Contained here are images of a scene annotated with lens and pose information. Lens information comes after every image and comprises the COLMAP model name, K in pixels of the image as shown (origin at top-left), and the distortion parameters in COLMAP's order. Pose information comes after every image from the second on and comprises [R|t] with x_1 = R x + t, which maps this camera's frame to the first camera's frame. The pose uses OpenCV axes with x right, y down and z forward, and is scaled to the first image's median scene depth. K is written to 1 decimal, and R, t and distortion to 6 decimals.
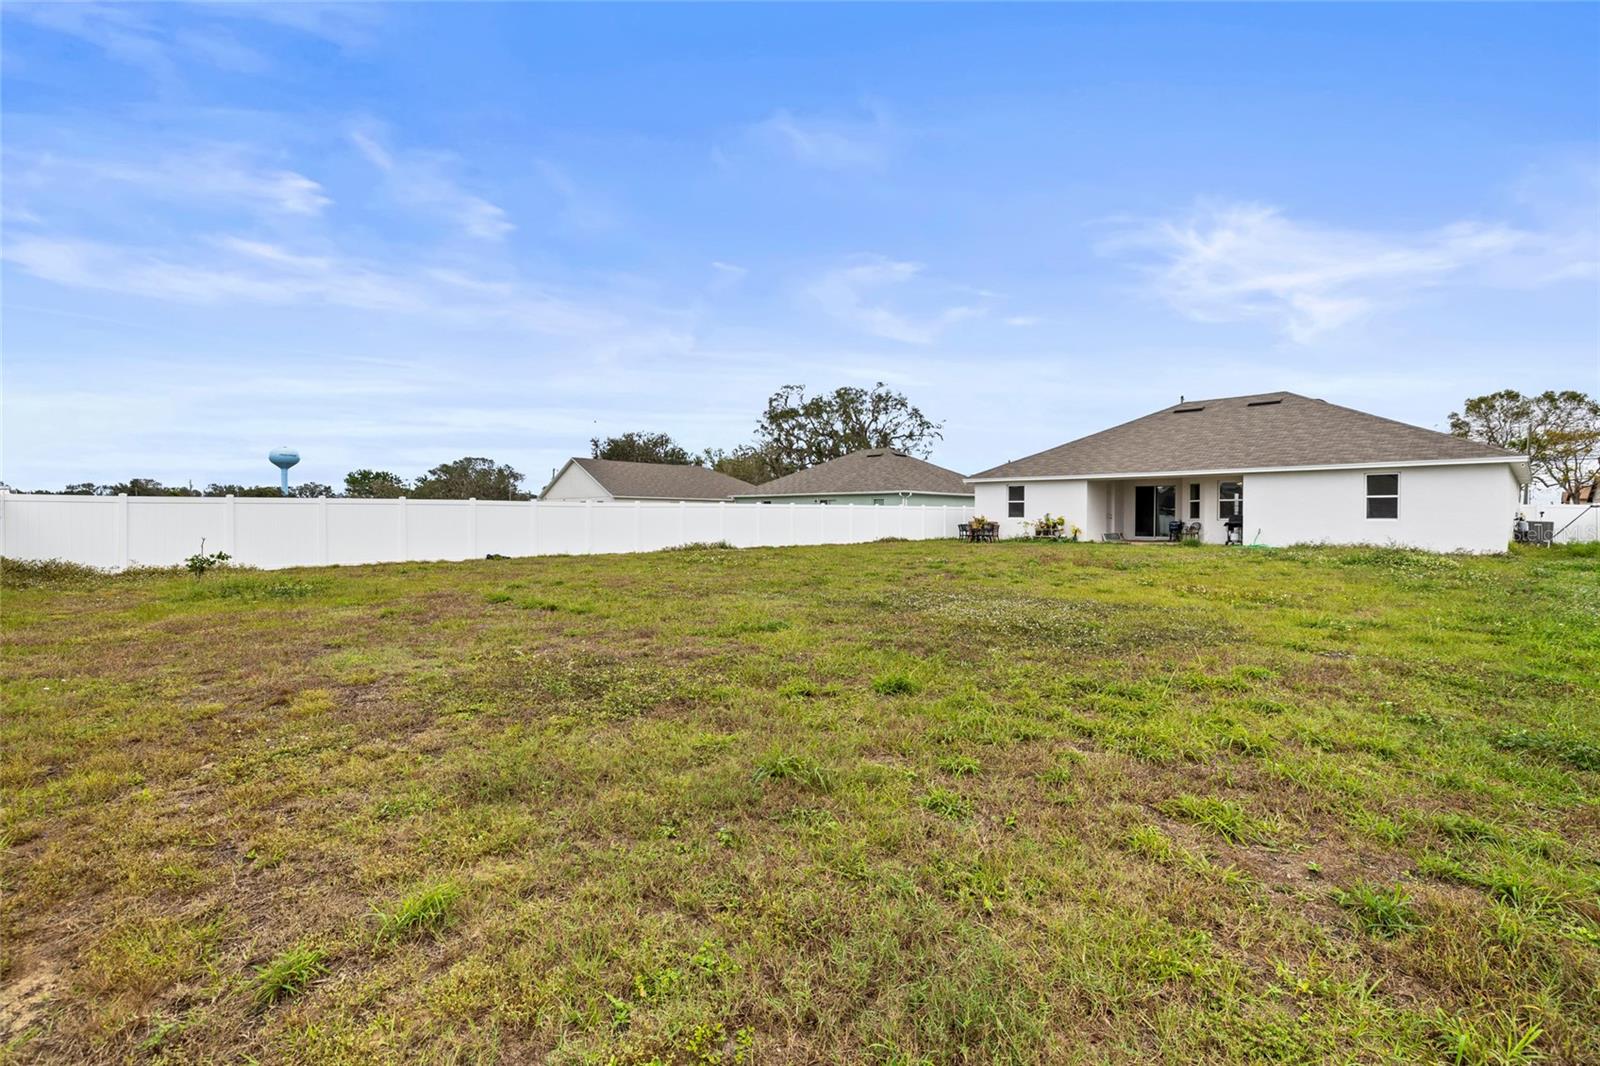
lens RADIAL K [[719.6, 0, 795.2], [0, 719.6, 523.8], [0, 0, 1]] dist [0.002620, -0.000090]
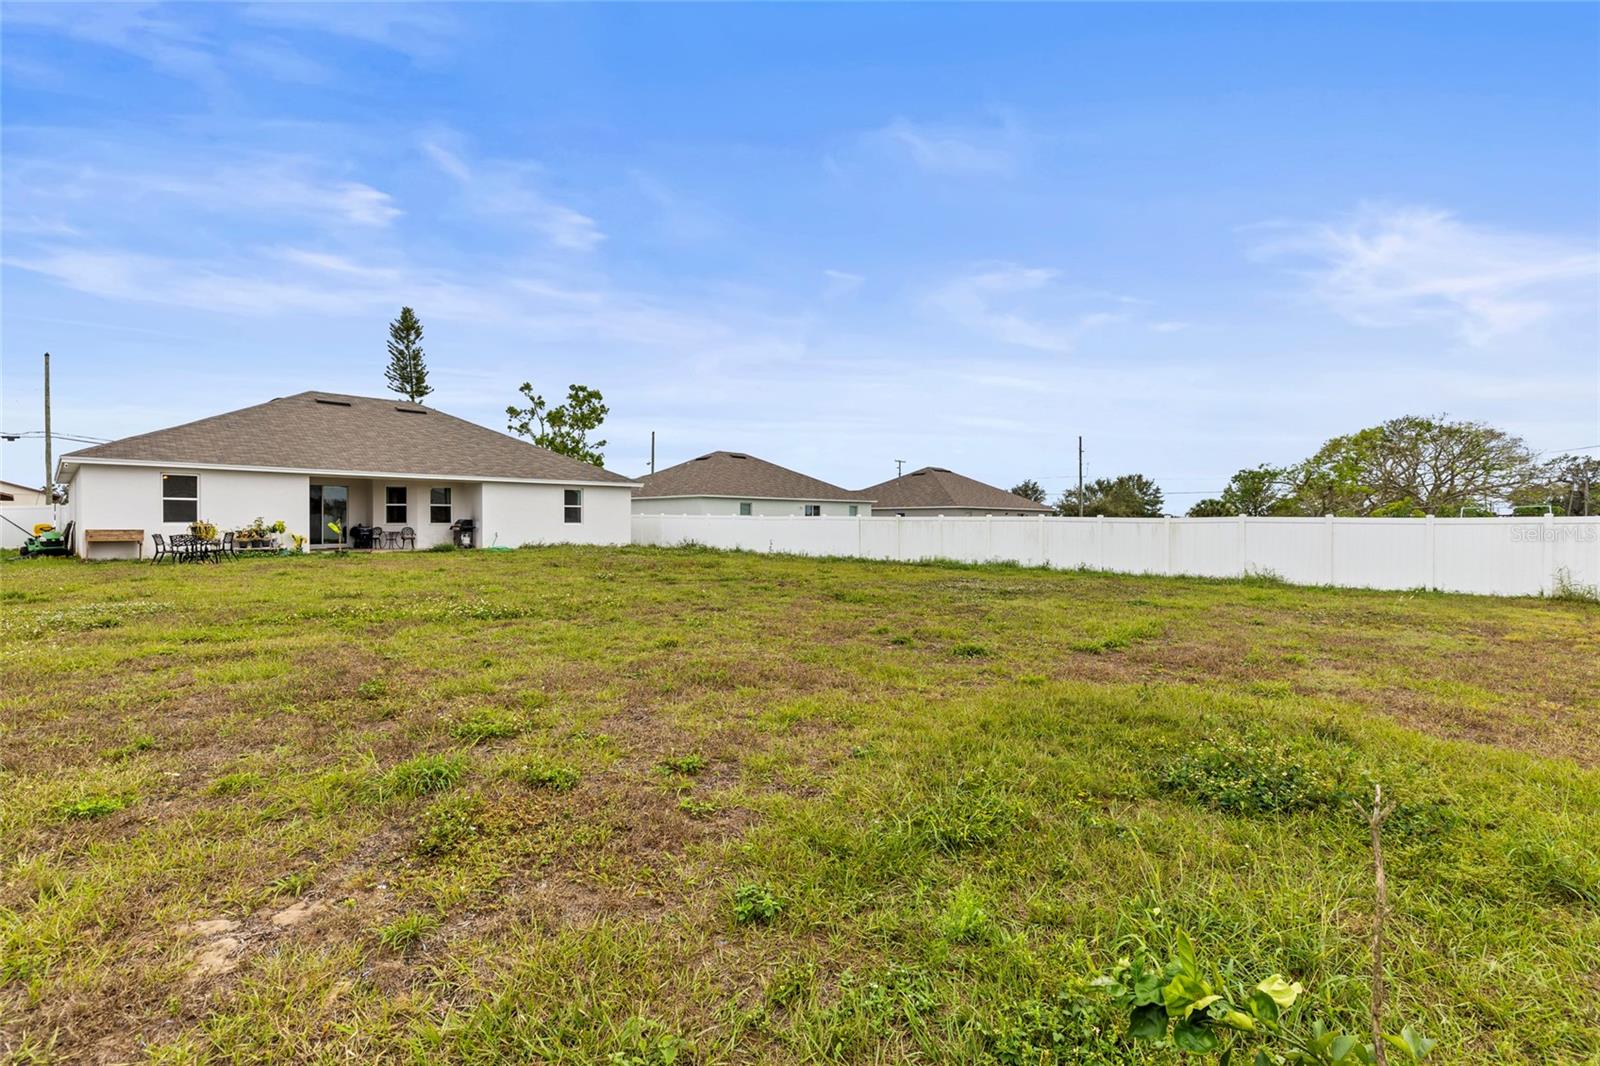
lens RADIAL K [[719.6, 0, 795.2], [0, 719.6, 523.8], [0, 0, 1]] dist [0.002620, -0.000090]
pose [[-0.025004, -0.005775, 0.999671, -0.490342], [0.008593, 0.999945, 0.005992, -0.009395], [-0.999650, 0.008740, -0.024953, 0.594873]]
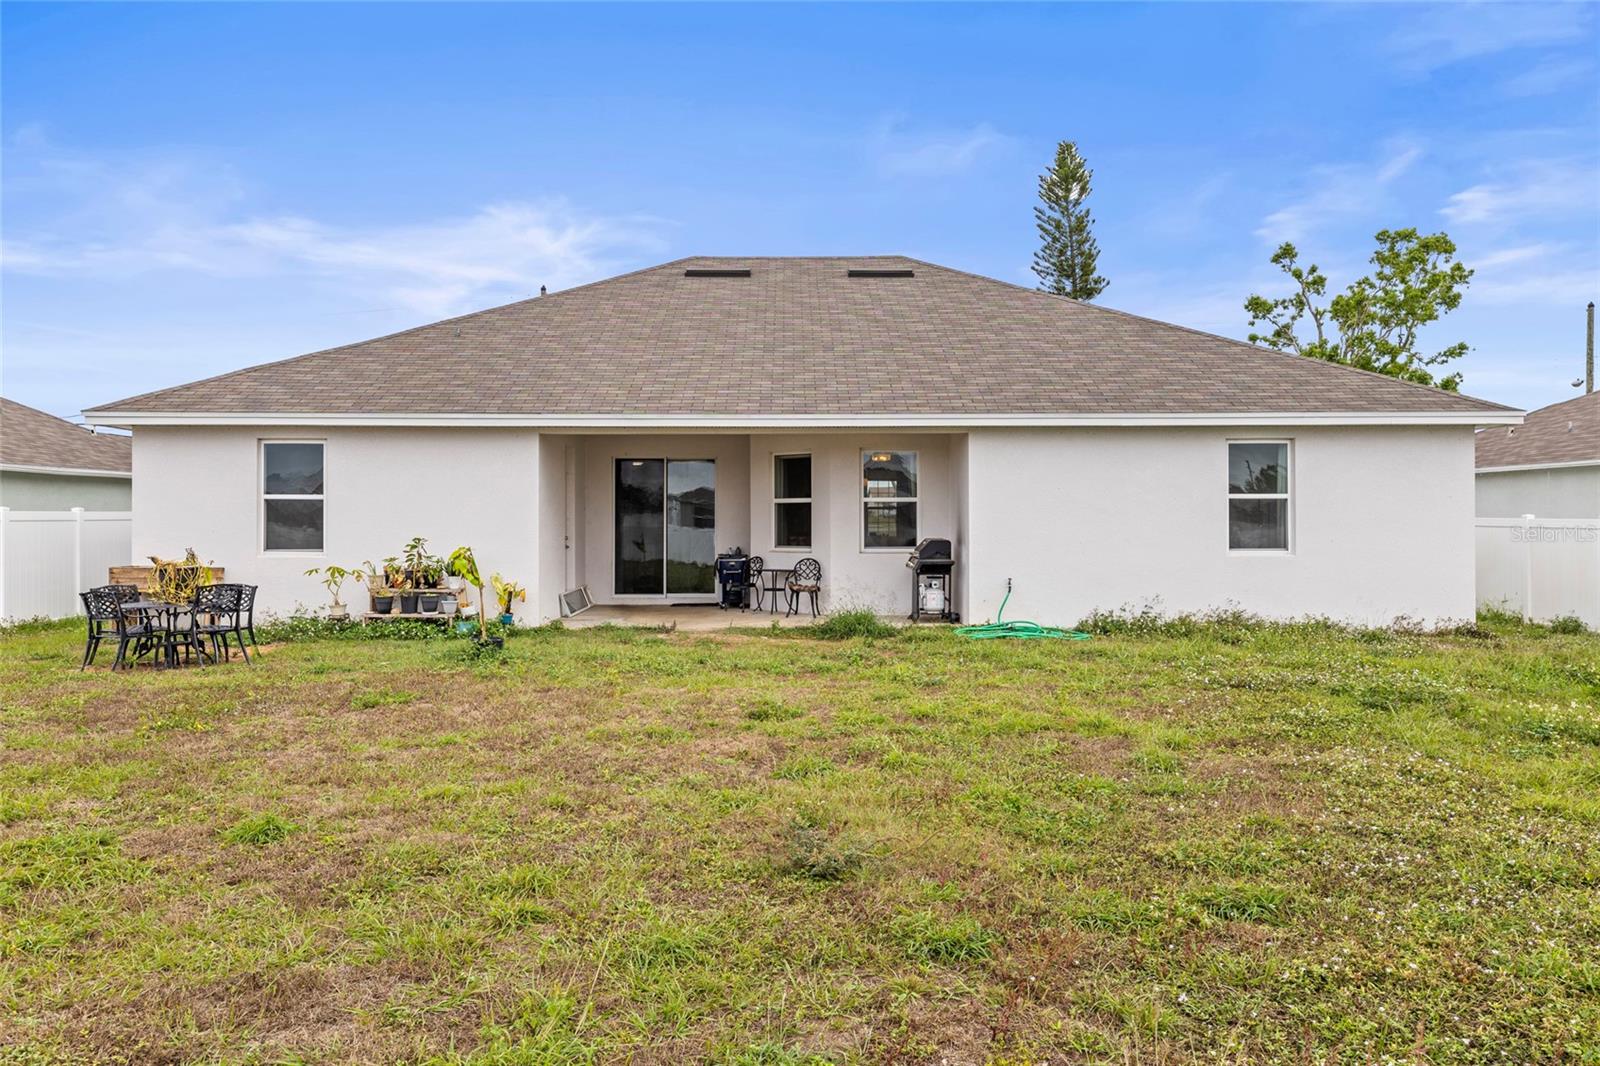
lens RADIAL K [[1191.4, 0, 785.7], [0, 1191.4, 495.0], [0, 0, 1]] dist [0.004372, 0.006018]
pose [[0.696659, 0.010816, 0.717321, 0.130001], [0.010381, 0.999630, -0.025155, -0.022790], [-0.717327, 0.024971, 0.696289, 0.684374]]
